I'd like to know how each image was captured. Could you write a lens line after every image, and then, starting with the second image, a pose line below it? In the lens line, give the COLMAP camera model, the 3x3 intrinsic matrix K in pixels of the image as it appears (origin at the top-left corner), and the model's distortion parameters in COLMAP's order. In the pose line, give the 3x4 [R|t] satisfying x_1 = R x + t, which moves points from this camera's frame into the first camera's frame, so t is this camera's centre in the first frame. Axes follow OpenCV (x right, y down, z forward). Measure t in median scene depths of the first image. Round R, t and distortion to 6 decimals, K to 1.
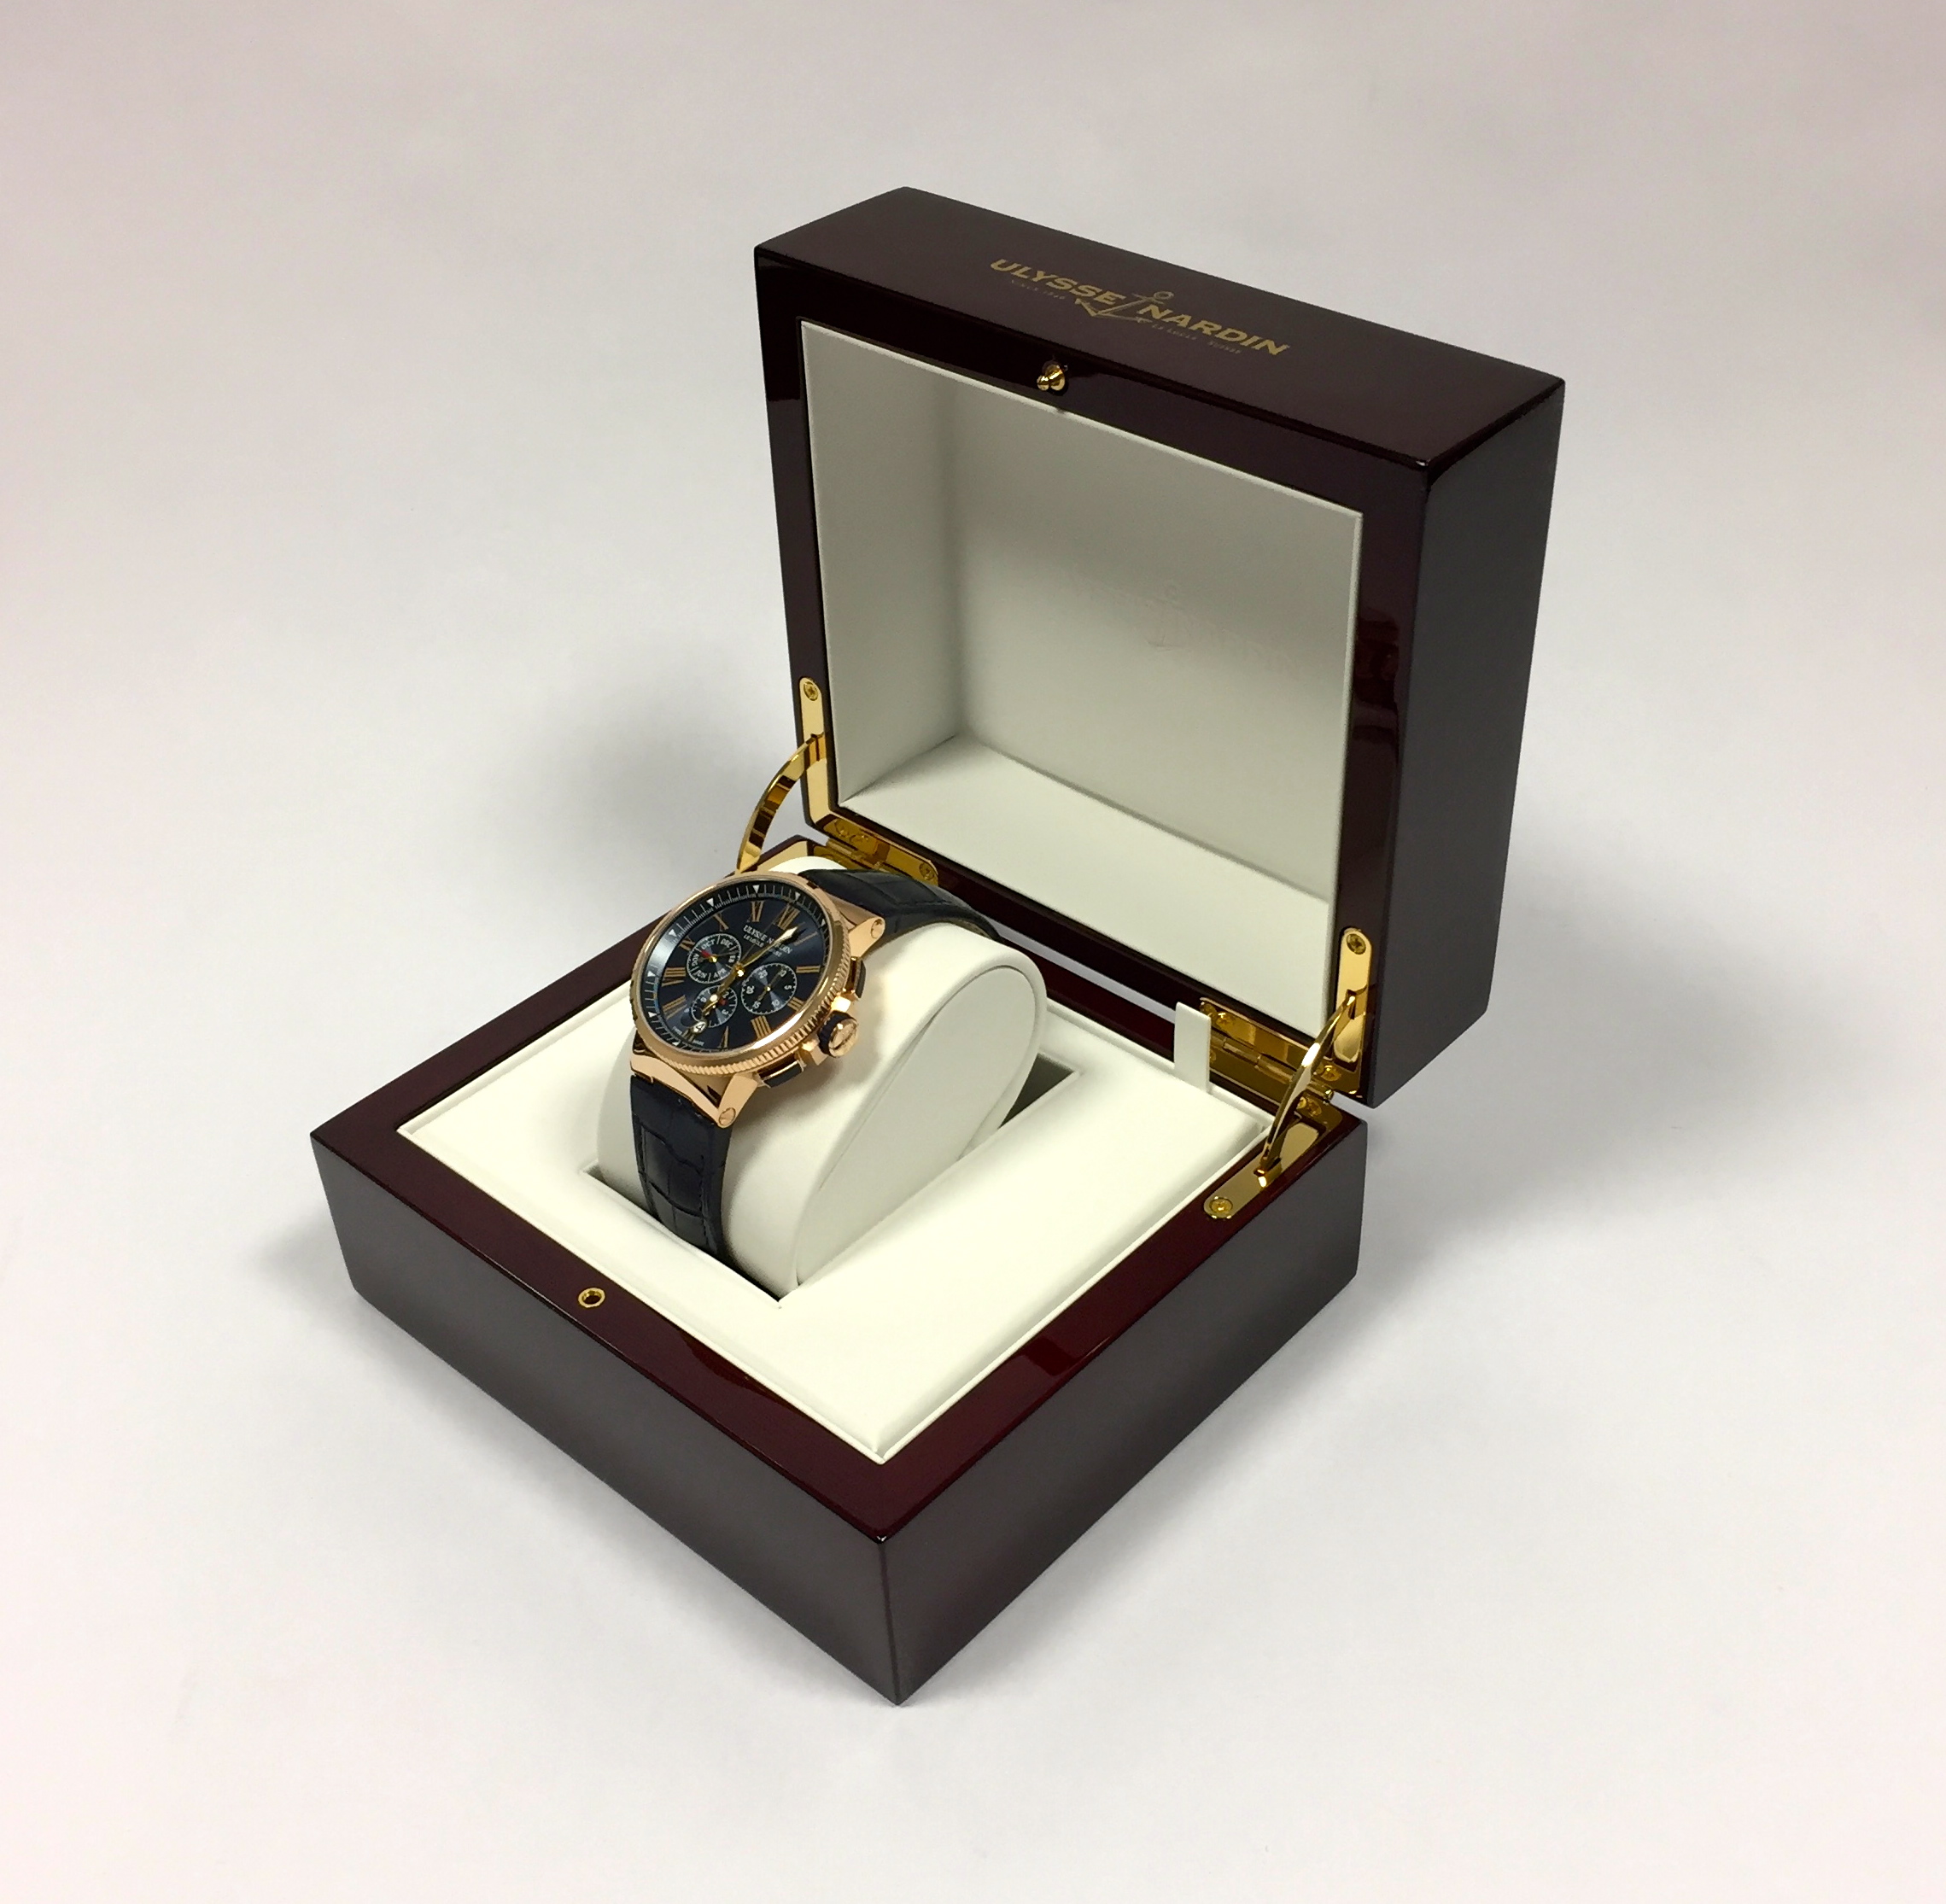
lens RADIAL K [[2327.7, 0, 1003.9], [0, 2327.7, 952.6], [0, 0, 1]] dist [0.086051, 0.006908]
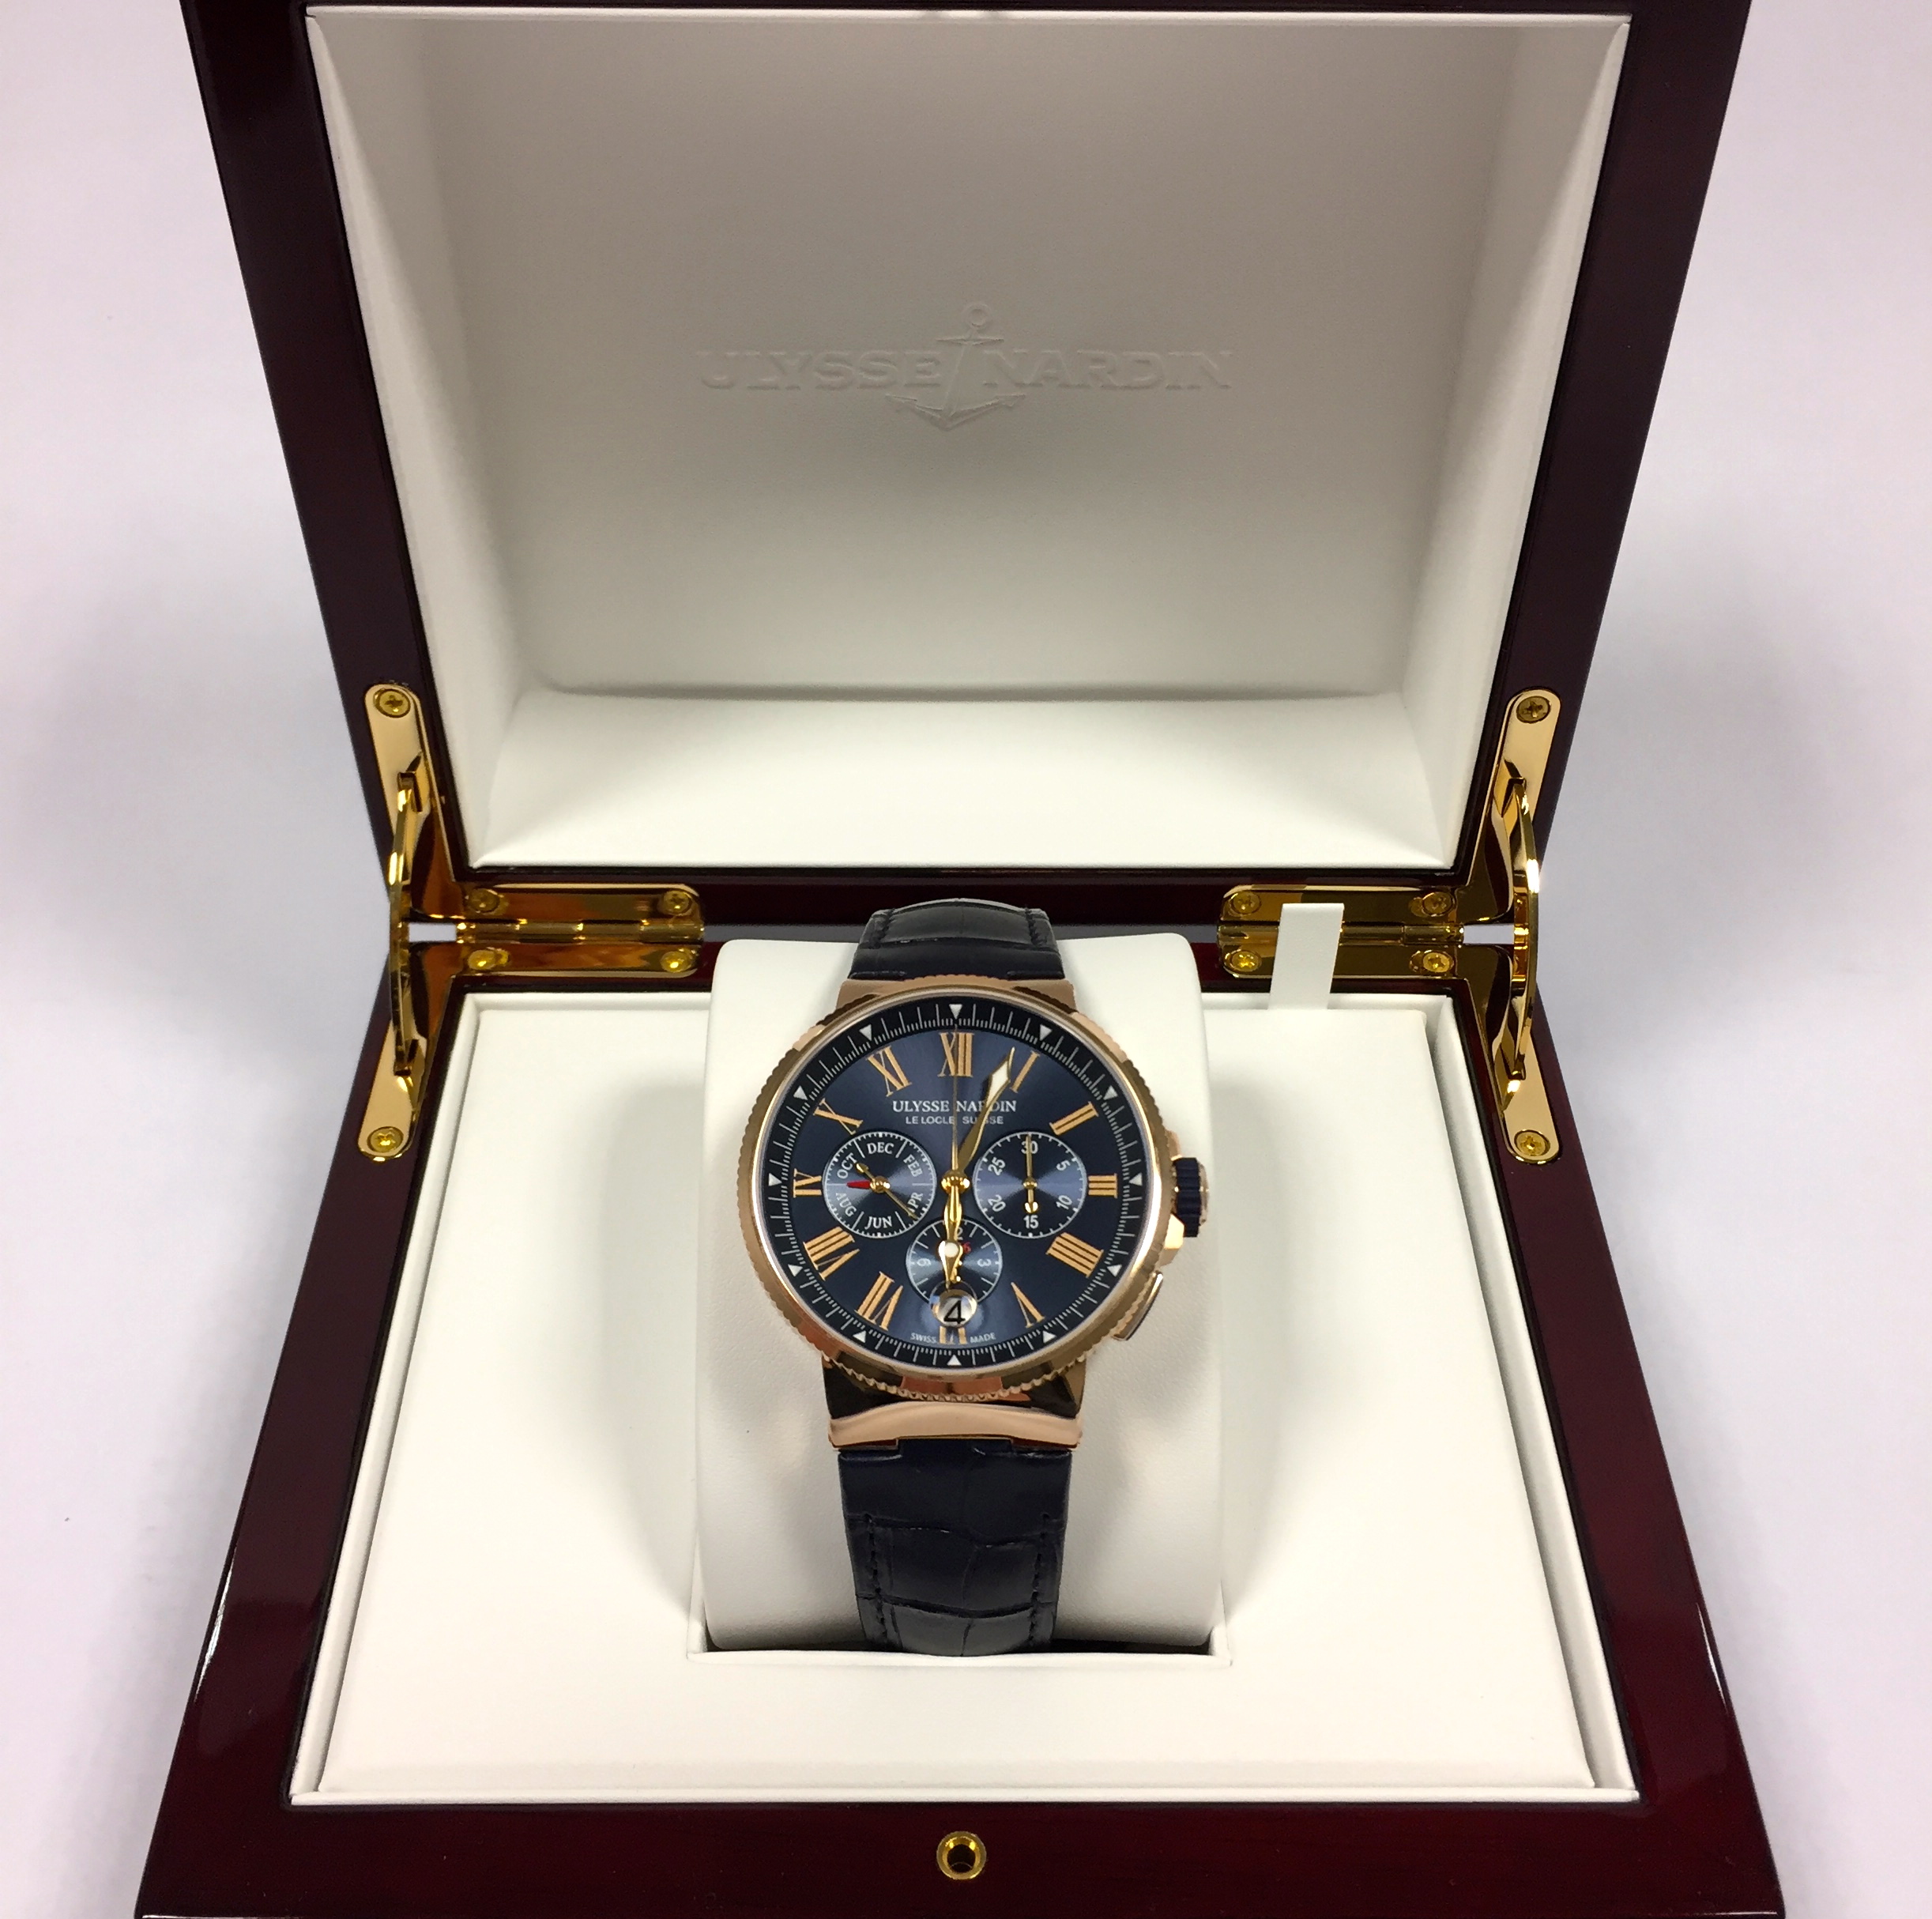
lens RADIAL K [[2315.1, 0, 966.0], [0, 2315.1, 959.5], [0, 0, 1]] dist [0.094159, -0.007430]
pose [[0.750798, -0.429315, 0.501988, -0.353828], [0.375256, 0.902651, 0.210722, -0.148320], [-0.543586, 0.030164, 0.838811, 0.543452]]
